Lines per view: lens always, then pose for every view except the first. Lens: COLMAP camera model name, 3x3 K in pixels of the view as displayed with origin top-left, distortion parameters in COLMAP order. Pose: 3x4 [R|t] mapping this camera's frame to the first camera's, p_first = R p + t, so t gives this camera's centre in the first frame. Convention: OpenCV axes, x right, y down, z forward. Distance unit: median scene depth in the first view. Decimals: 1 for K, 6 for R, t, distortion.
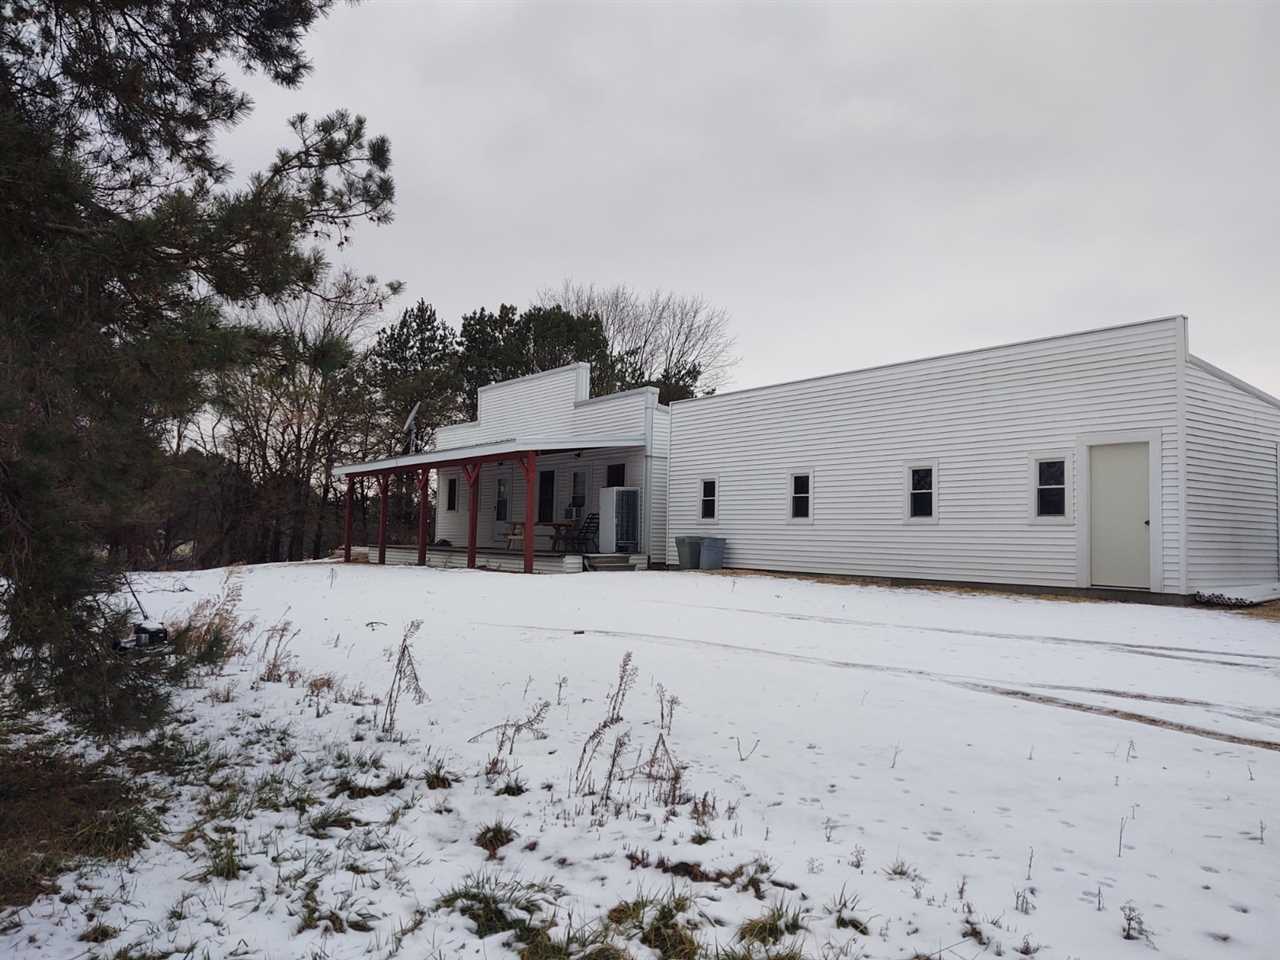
lens RADIAL K [[874.2, 0, 640.0], [0, 874.2, 480.0], [0, 0, 1]] dist [0.000603, 0.000504]
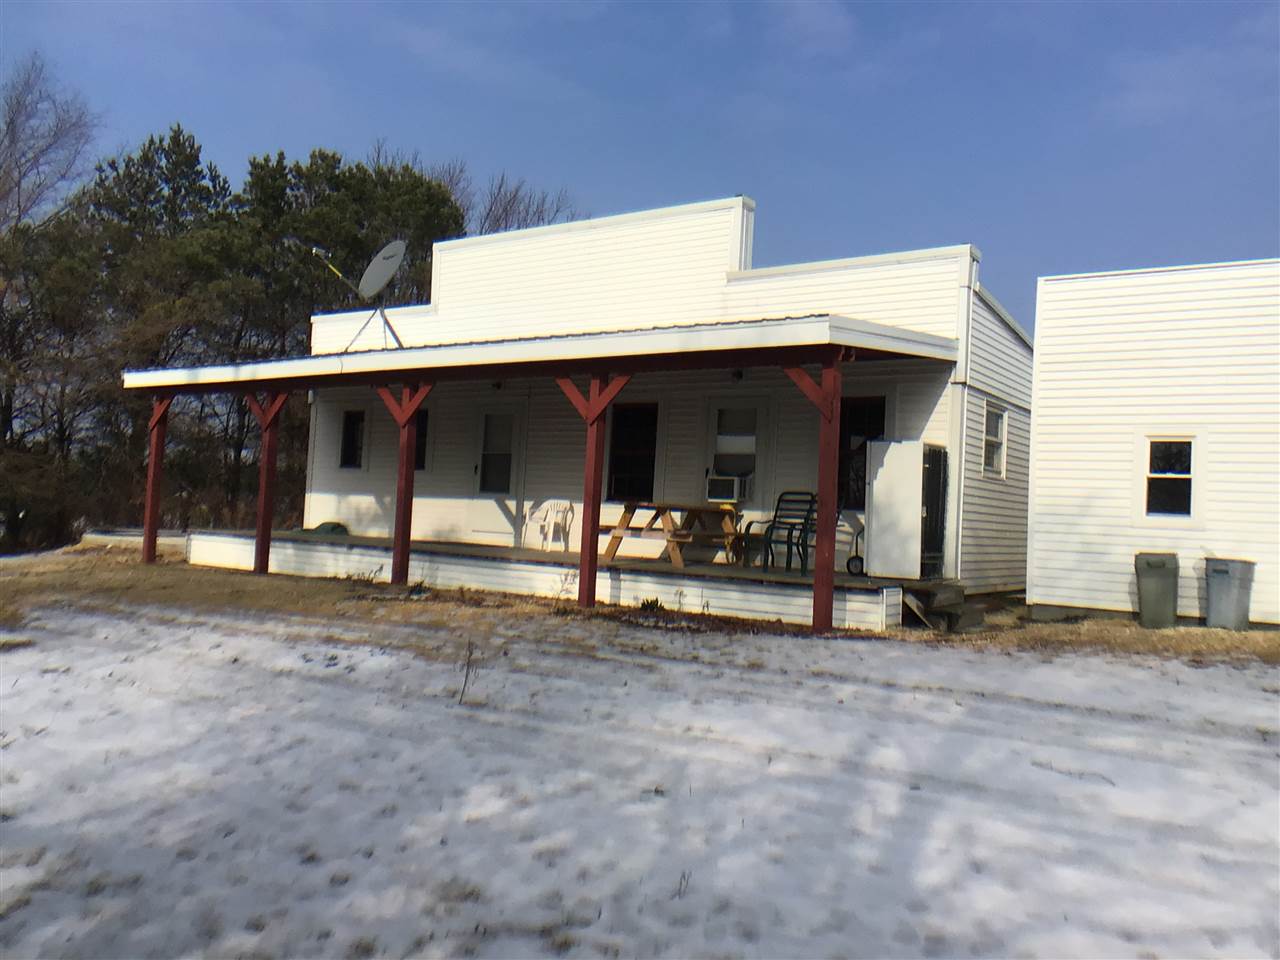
lens RADIAL K [[1013.7, 0, 640.0], [0, 1013.7, 480.0], [0, 0, 1]] dist [0.006291, 0.007305]
pose [[0.956738, 0.046851, 0.287153, -0.134215], [-0.056789, 0.998038, 0.026373, 0.009483], [-0.285354, -0.041539, 0.957522, 0.202640]]
